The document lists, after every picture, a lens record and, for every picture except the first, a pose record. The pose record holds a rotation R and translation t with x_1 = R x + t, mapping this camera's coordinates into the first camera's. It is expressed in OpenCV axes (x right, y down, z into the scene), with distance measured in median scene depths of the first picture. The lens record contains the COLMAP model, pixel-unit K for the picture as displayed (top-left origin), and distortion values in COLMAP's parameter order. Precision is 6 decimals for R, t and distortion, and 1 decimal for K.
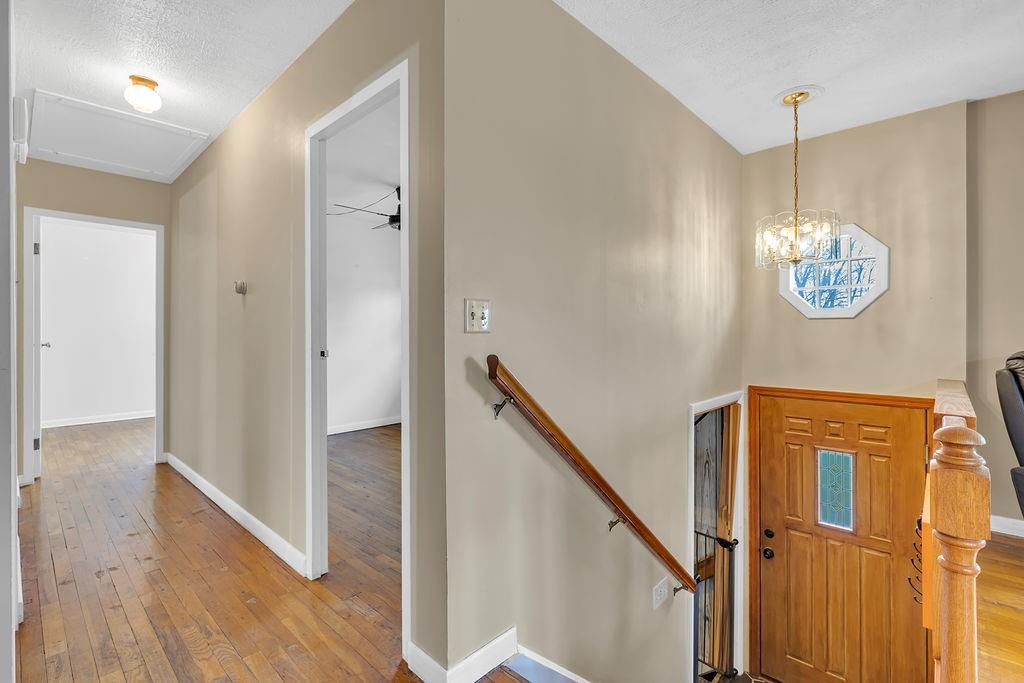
lens RADIAL K [[462.1, 0, 511.1], [0, 462.1, 331.8], [0, 0, 1]] dist [0.000633, -0.000169]
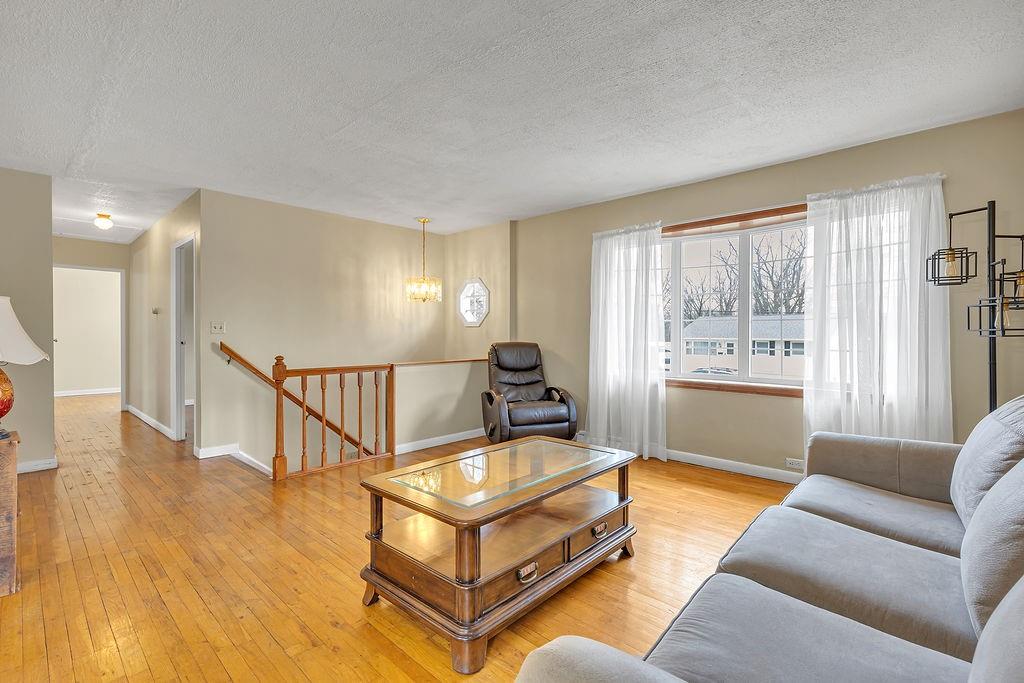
lens RADIAL K [[467.6, 0, 516.1], [0, 467.6, 335.1], [0, 0, 1]] dist [0.004020, 0.000071]
pose [[0.999979, 0.006008, -0.002320, 0.921263], [-0.005996, 0.999968, 0.005237, -0.008239], [0.002351, -0.005223, 0.999984, -0.960741]]
